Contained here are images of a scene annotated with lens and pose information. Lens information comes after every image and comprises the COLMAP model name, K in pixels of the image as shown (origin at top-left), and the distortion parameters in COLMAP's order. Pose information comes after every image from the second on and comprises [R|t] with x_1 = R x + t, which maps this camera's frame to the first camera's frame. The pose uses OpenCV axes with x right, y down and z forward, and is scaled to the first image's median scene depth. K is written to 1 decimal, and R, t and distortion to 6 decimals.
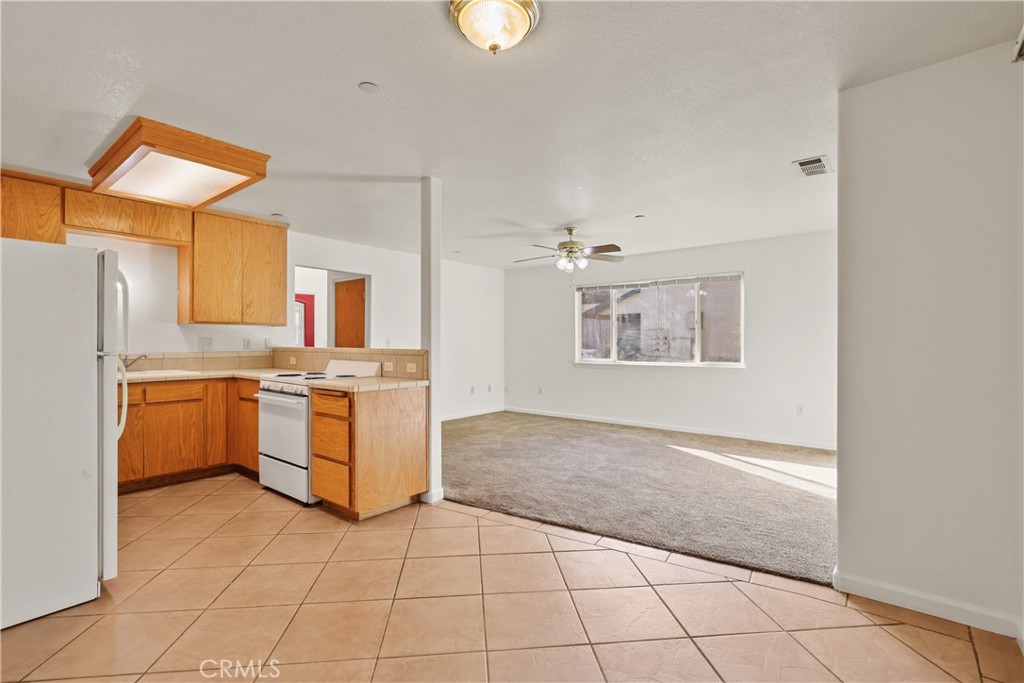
lens RADIAL K [[480.2, 0, 509.2], [0, 480.2, 342.6], [0, 0, 1]] dist [0.001764, 0.000050]
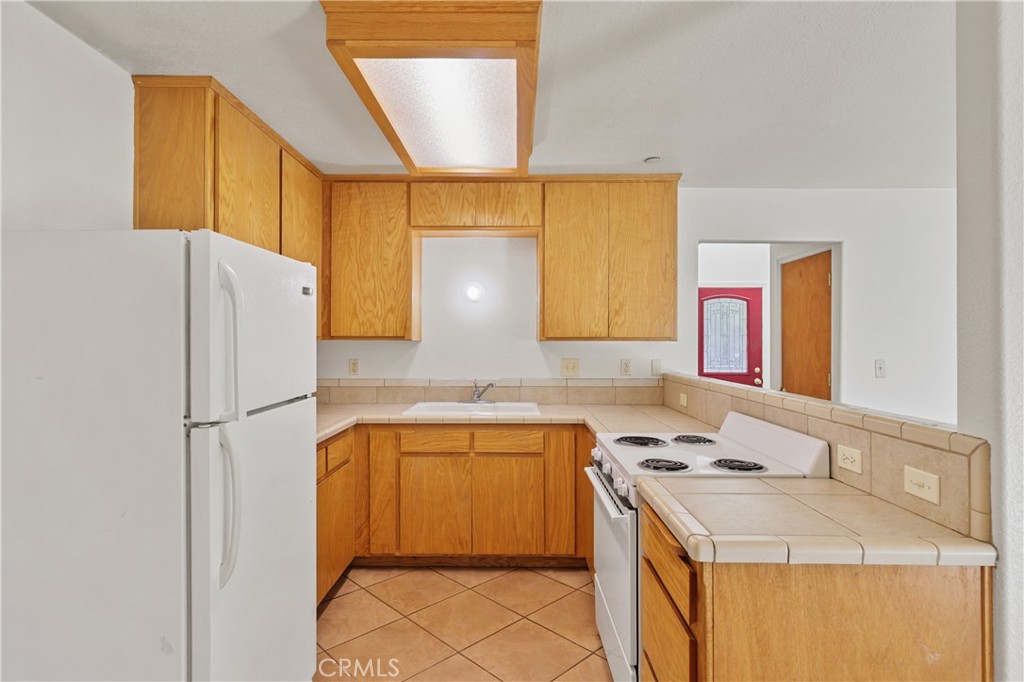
lens RADIAL K [[531.1, 0, 507.4], [0, 531.1, 337.5], [0, 0, 1]] dist [0.001689, 0.000037]
pose [[0.626981, -0.006929, -0.779004, -0.086038], [-0.002598, 0.999936, -0.010986, -0.036770], [0.779031, 0.008912, 0.626923, 0.487428]]
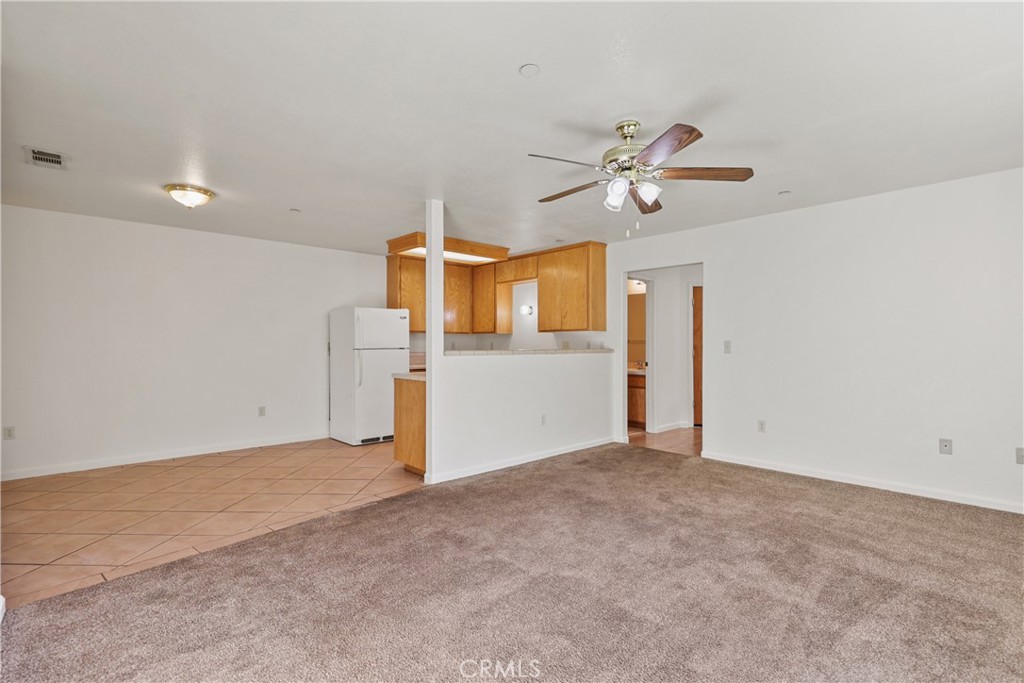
lens RADIAL K [[480.2, 0, 512.0], [0, 480.2, 345.3], [0, 0, 1]] dist [0.001764, 0.000050]
pose [[-0.133584, -0.001877, -0.991036, 0.817373], [-0.000279, 0.999998, -0.001857, 0.002618], [0.991037, 0.000029, -0.133585, 1.158317]]
